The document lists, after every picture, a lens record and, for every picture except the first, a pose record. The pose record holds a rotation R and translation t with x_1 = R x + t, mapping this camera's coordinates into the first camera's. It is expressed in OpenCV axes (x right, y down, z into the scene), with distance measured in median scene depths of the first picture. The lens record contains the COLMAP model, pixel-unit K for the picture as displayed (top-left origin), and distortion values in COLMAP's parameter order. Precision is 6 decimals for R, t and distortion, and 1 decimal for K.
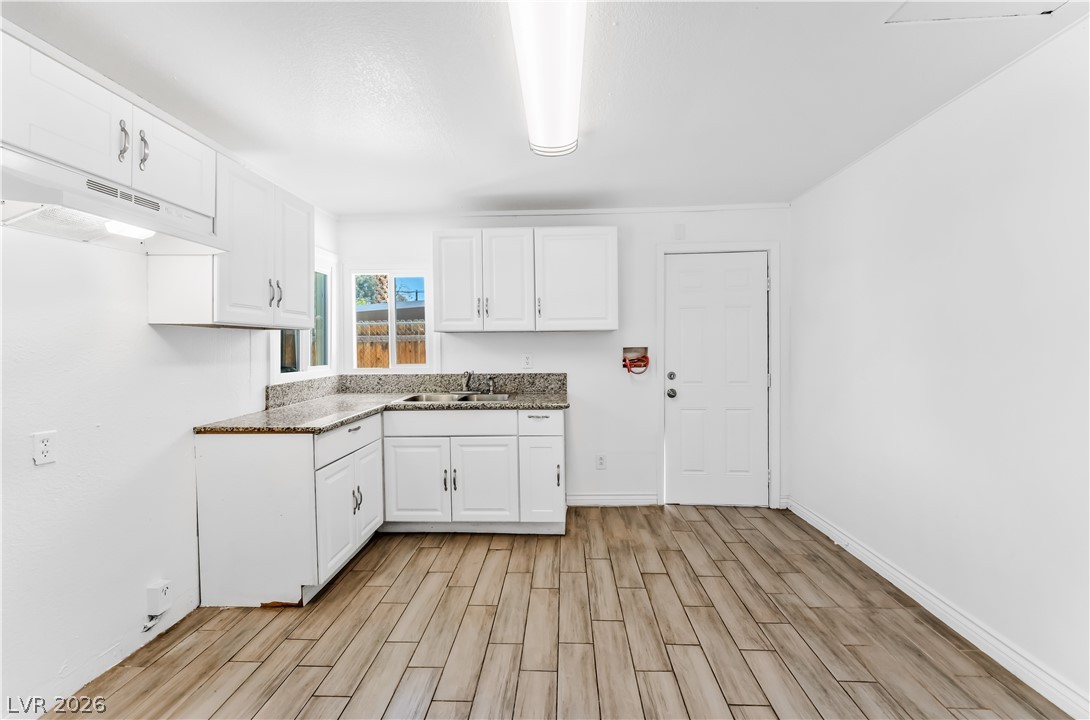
lens RADIAL K [[442.0, 0, 544.2], [0, 442.0, 353.2], [0, 0, 1]] dist [-0.001576, -0.000137]
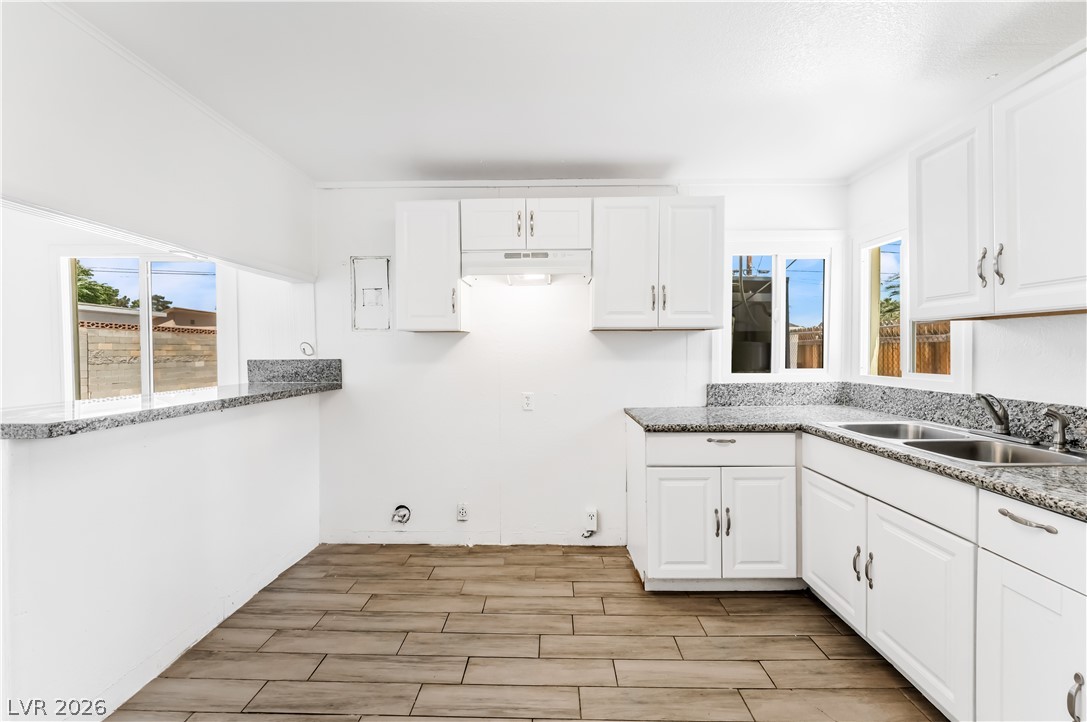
lens RADIAL K [[435.6, 0, 544.4], [0, 435.6, 356.2], [0, 0, 1]] dist [-0.003456, -0.000313]
pose [[0.022567, 0.023555, -0.999468, 0.362923], [-0.013171, 0.999643, 0.023262, -0.009193], [0.999659, 0.012639, 0.022869, 0.542831]]
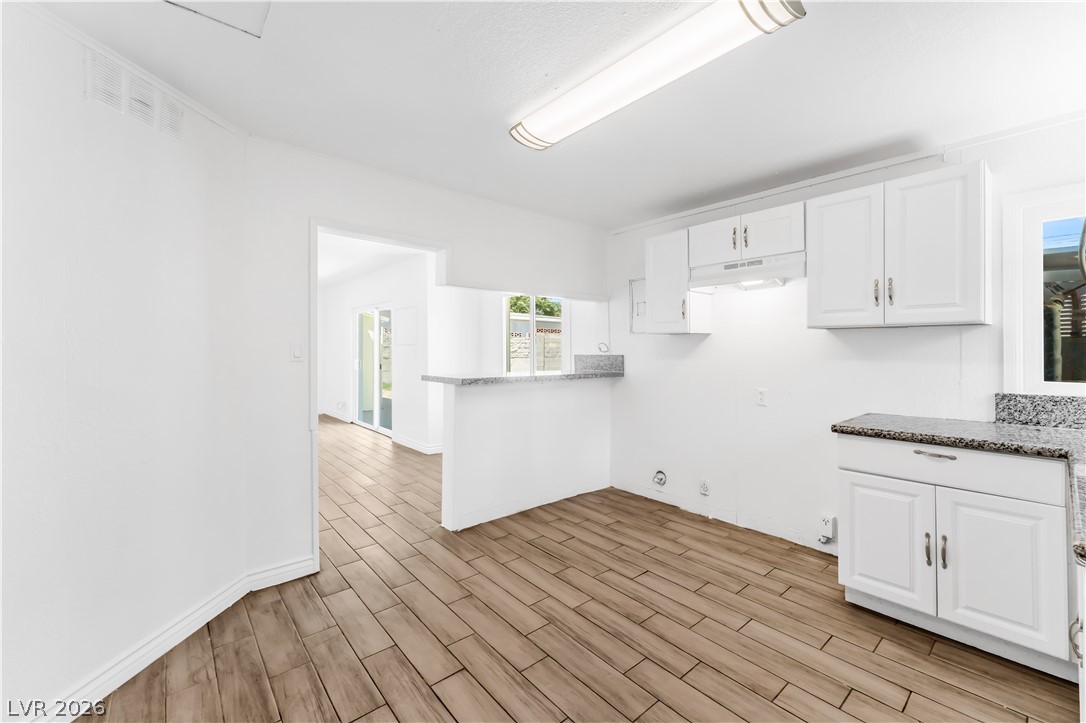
lens RADIAL K [[447.3, 0, 544.7], [0, 447.3, 347.2], [0, 0, 1]] dist [-0.002428, -0.000365]
pose [[-0.729606, 0.004713, -0.683851, 0.498066], [-0.006337, 0.999887, 0.013652, -0.015541], [0.683838, 0.014295, -0.729494, 0.948813]]
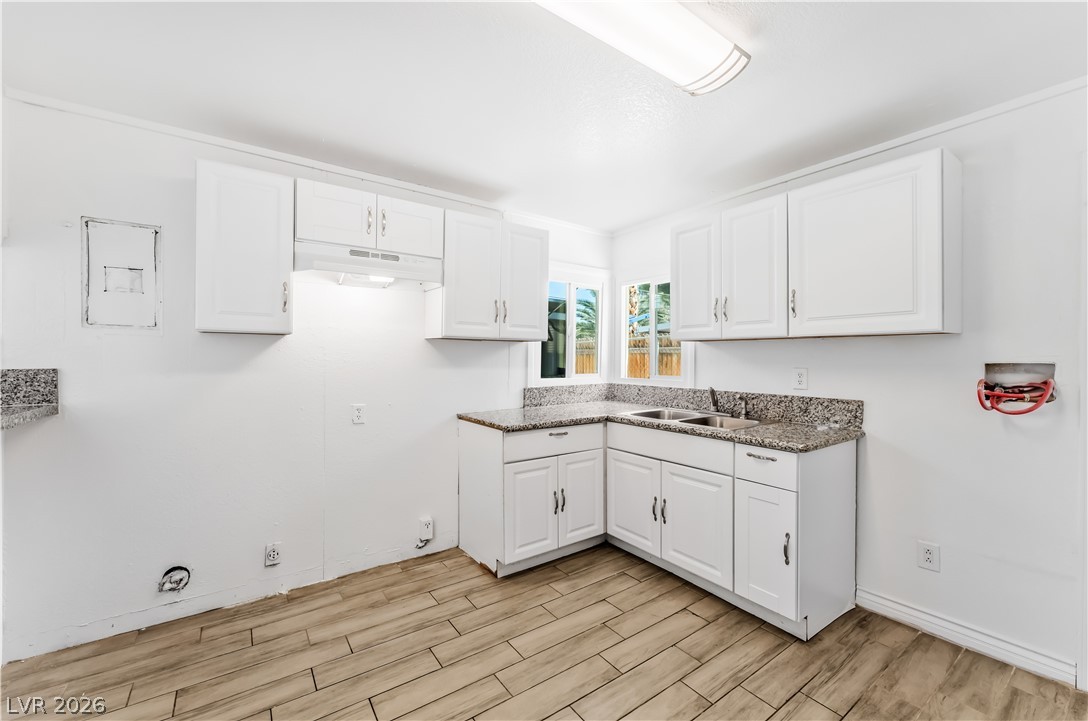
lens RADIAL K [[436.8, 0, 544.0], [0, 436.8, 360.5], [0, 0, 1]] dist [-0.003313, -0.000239]
pose [[0.612269, 0.017480, -0.790456, 0.322606], [-0.024407, 0.999697, 0.003202, -0.005642], [0.790273, 0.017332, 0.612510, 0.284055]]
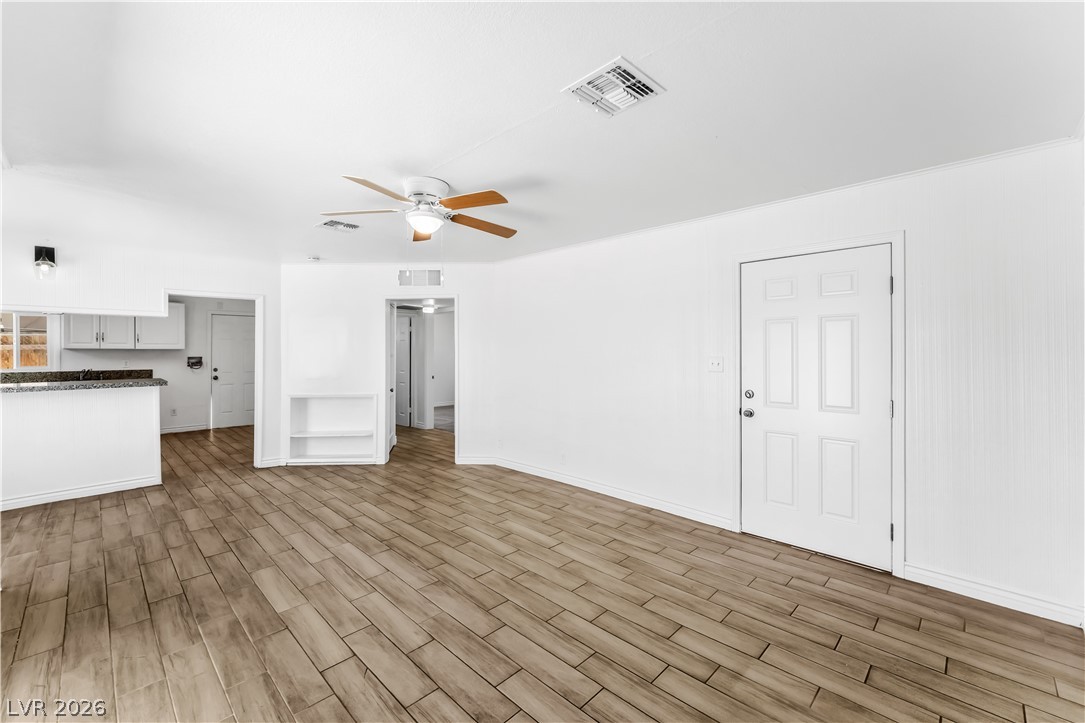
lens RADIAL K [[443.1, 0, 546.1], [0, 443.1, 351.9], [0, 0, 1]] dist [-0.001935, -0.000202]
pose [[0.662273, 0.011098, 0.749180, -0.328578], [0.003426, 0.999835, -0.017840, 0.007442], [-0.749255, 0.014382, 0.662126, -2.028412]]
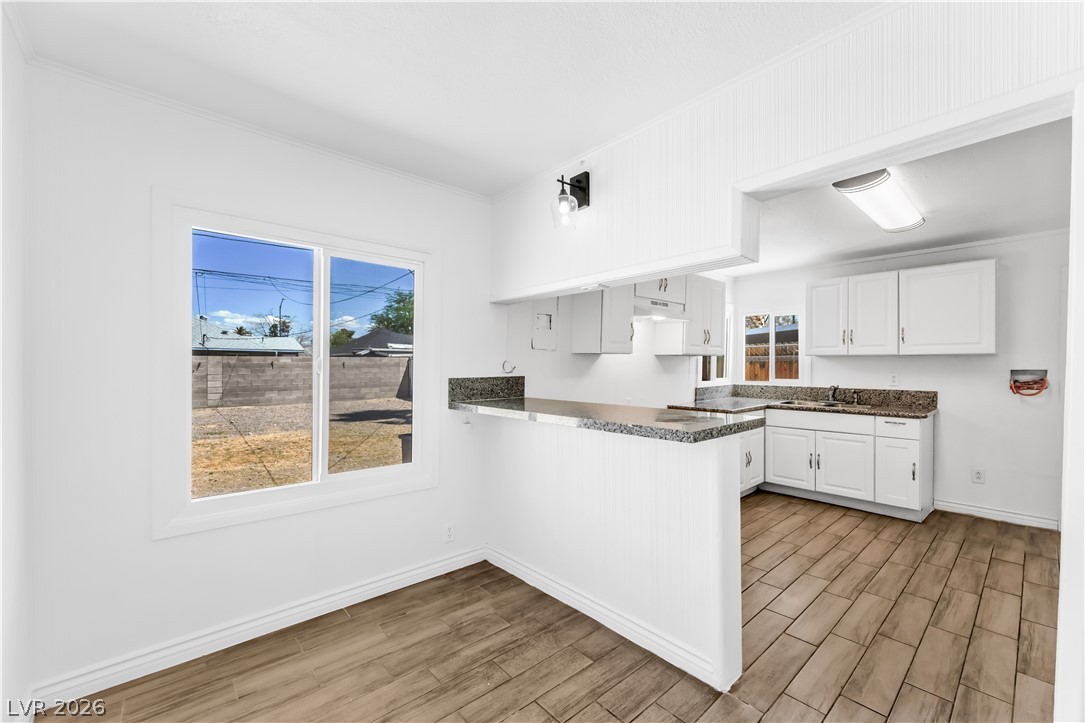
lens RADIAL K [[439.7, 0, 538.6], [0, 439.7, 369.6], [0, 0, 1]] dist [-0.003640, -0.000163]
pose [[0.692138, 0.018751, -0.721521, 0.182519], [-0.019857, 0.999779, 0.006934, 0.001997], [0.721492, 0.009528, 0.692358, -0.609159]]
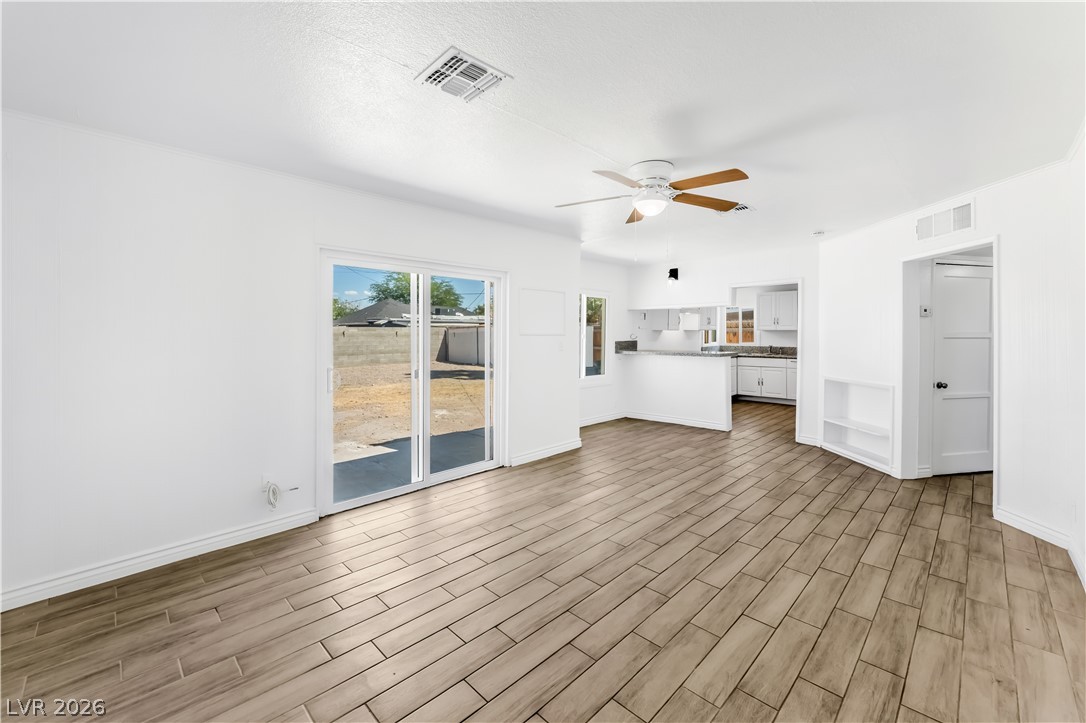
lens RADIAL K [[443.5, 0, 548.1], [0, 443.5, 337.6], [0, 0, 1]] dist [-0.007054, -0.000292]
pose [[0.746051, 0.017888, -0.665649, 0.672837], [-0.018018, 0.999815, 0.006673, 0.002045], [0.665645, 0.007016, 0.746235, -2.086433]]
